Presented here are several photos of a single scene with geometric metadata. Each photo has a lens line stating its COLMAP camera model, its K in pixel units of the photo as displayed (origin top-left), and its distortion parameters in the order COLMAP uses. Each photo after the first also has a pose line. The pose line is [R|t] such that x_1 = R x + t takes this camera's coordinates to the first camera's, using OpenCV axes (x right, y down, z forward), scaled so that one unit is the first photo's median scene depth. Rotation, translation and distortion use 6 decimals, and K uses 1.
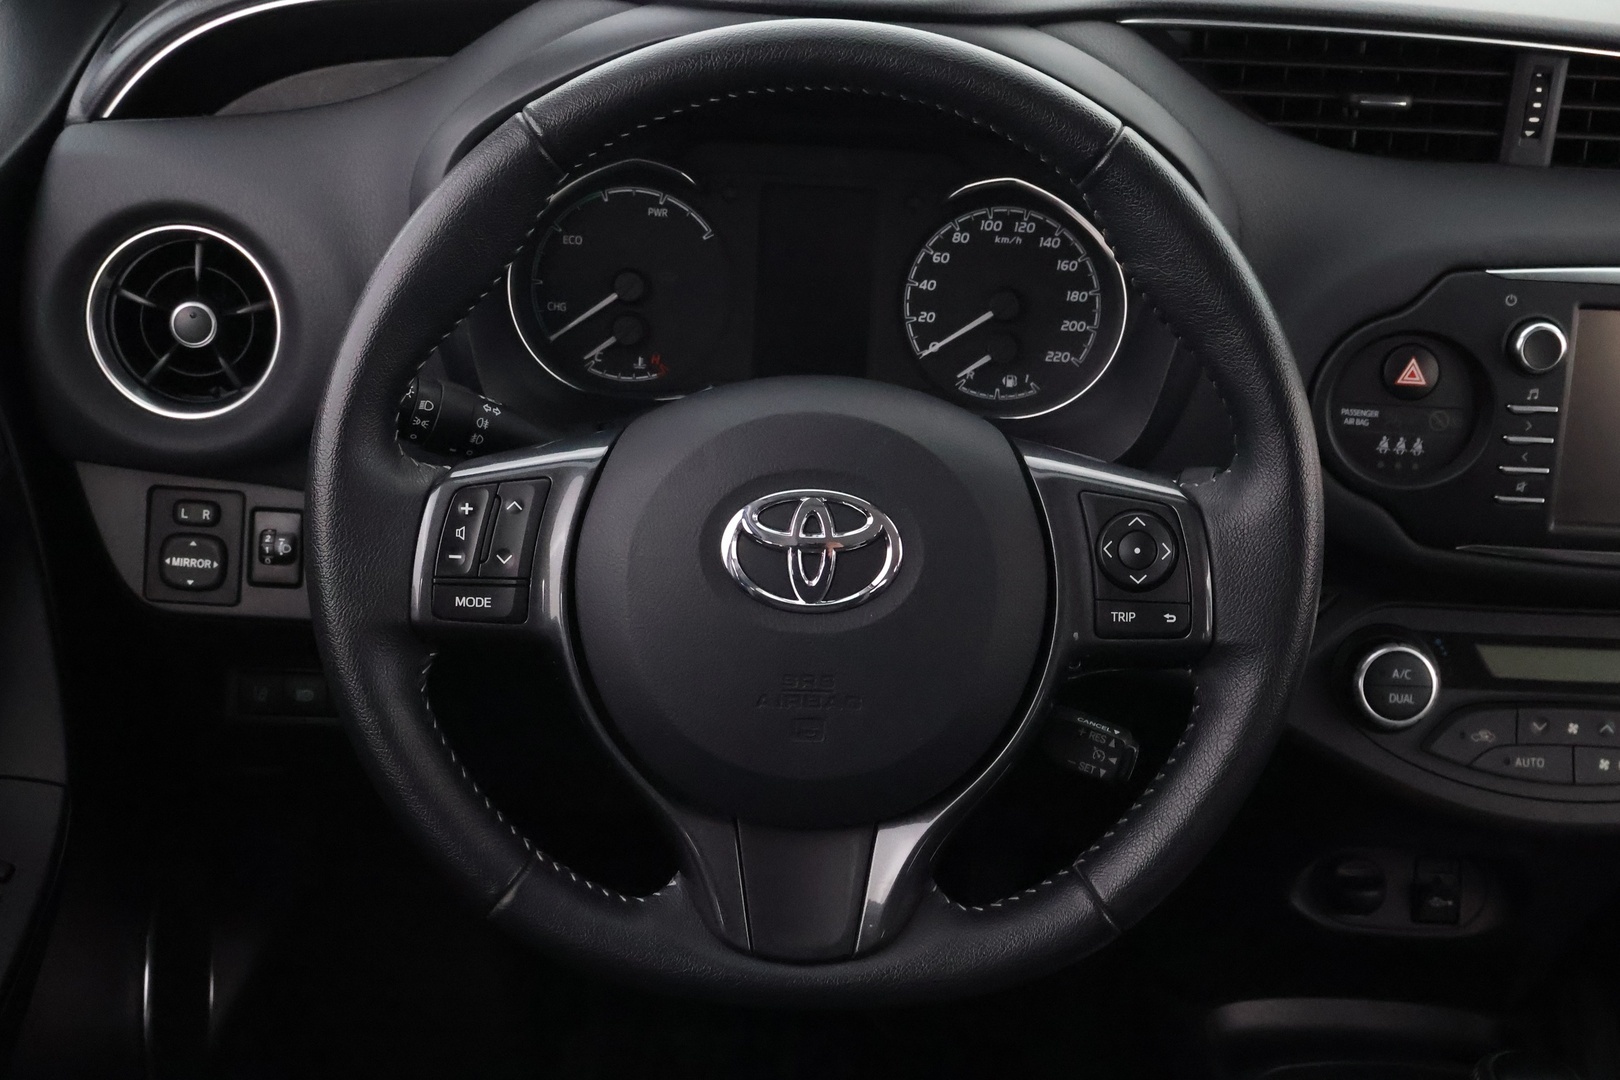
lens RADIAL K [[2066.7, 0, 810.9], [0, 2066.7, 534.9], [0, 0, 1]] dist [-0.006154, 0.000000]
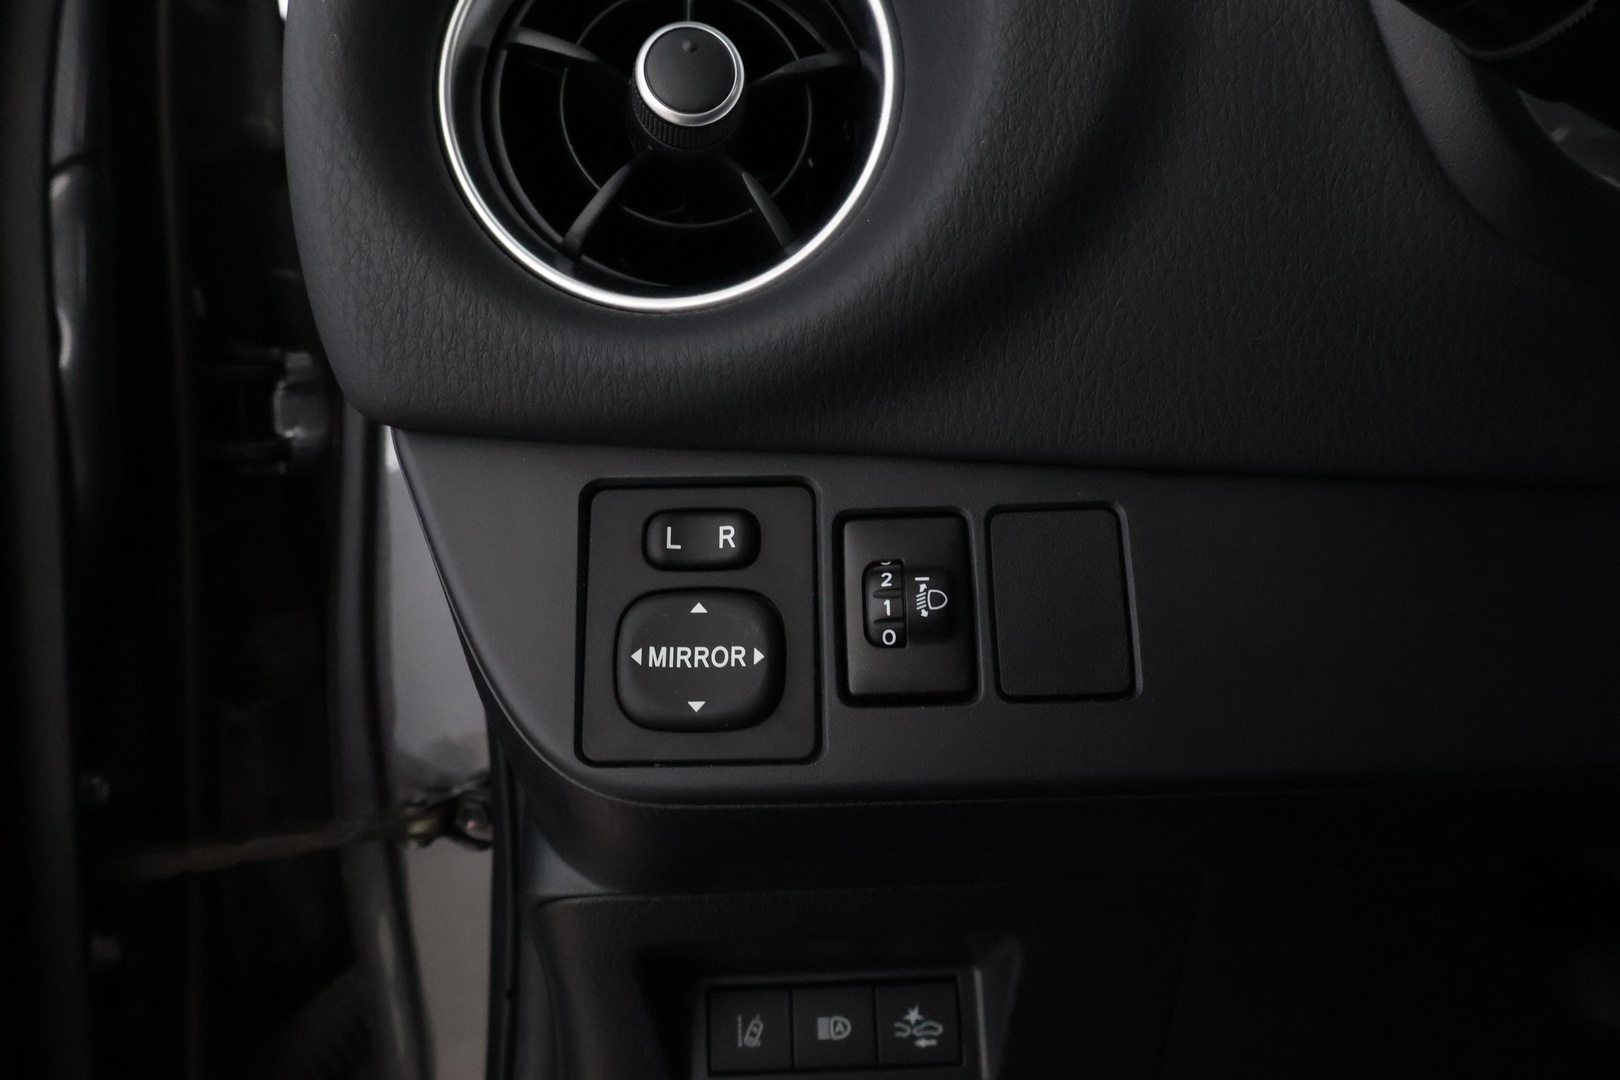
lens RADIAL K [[1332.5, 0, 808.6], [0, 1332.5, 546.9], [0, 0, 1]] dist [0.002695, -0.017289]
pose [[0.995475, -0.087238, -0.037670, -0.268198], [0.072766, 0.954791, -0.288236, 0.068037], [0.061112, 0.284190, 0.956818, 0.756258]]
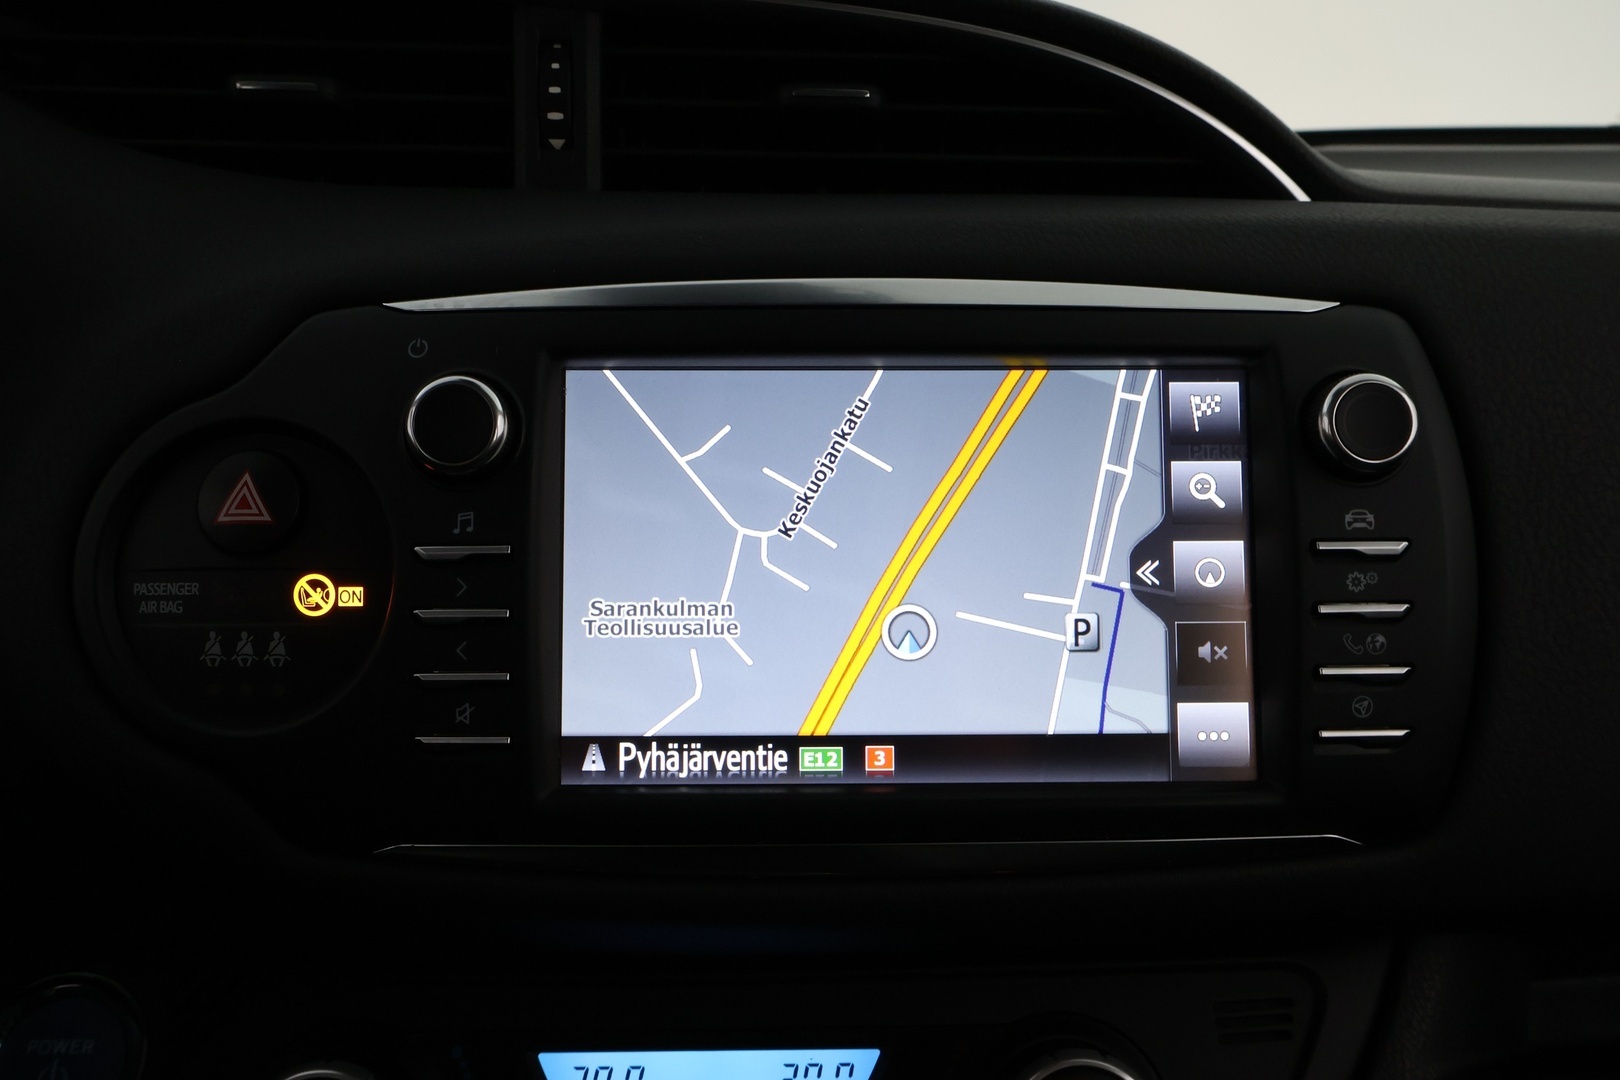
lens RADIAL K [[1332.5, 0, 809.8], [0, 1332.5, 529.6], [0, 0, 1]] dist [0.002695, -0.017289]
pose [[0.998698, -0.047164, 0.019462, 0.400058], [0.050822, 0.953329, -0.297625, 0.031664], [-0.004516, 0.298226, 0.954485, 0.648886]]
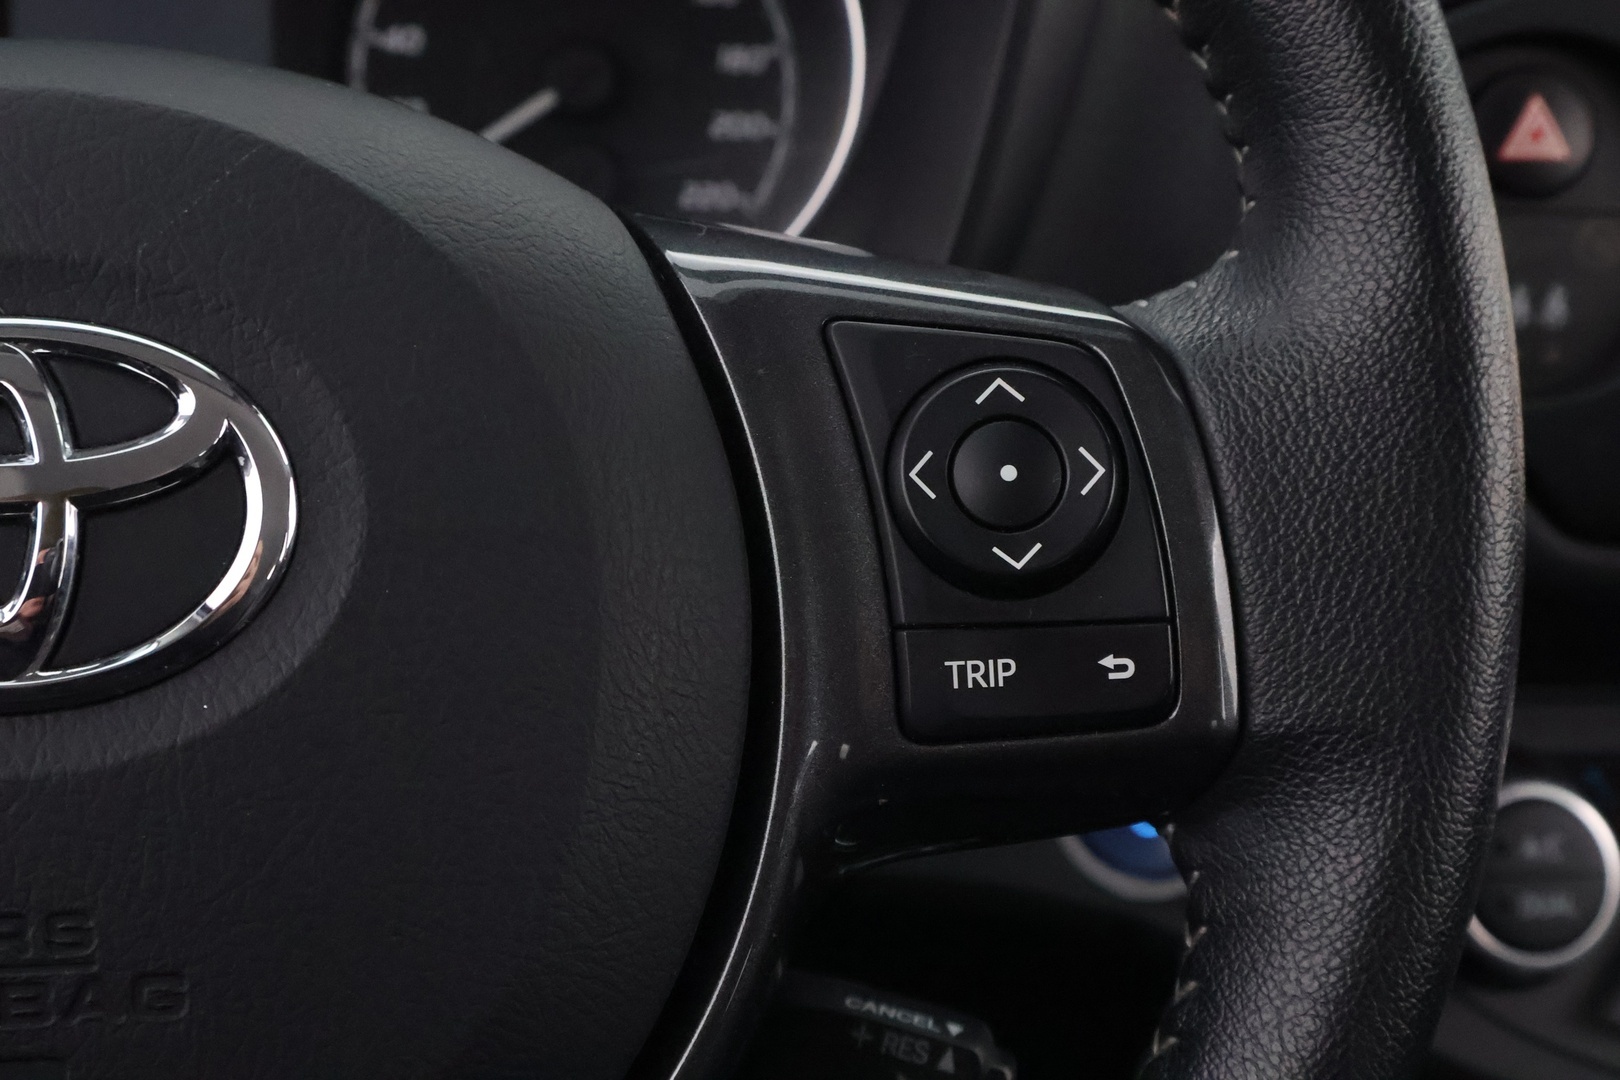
lens RADIAL K [[2666.3, 0, 812.3], [0, 2666.3, 531.5], [0, 0, 1]] dist [-0.003480, 0.000000]
pose [[0.983499, -0.051620, 0.173392, 0.040245], [0.070237, 0.992197, -0.103012, 0.047875], [-0.166721, 0.113491, 0.979451, 0.464118]]
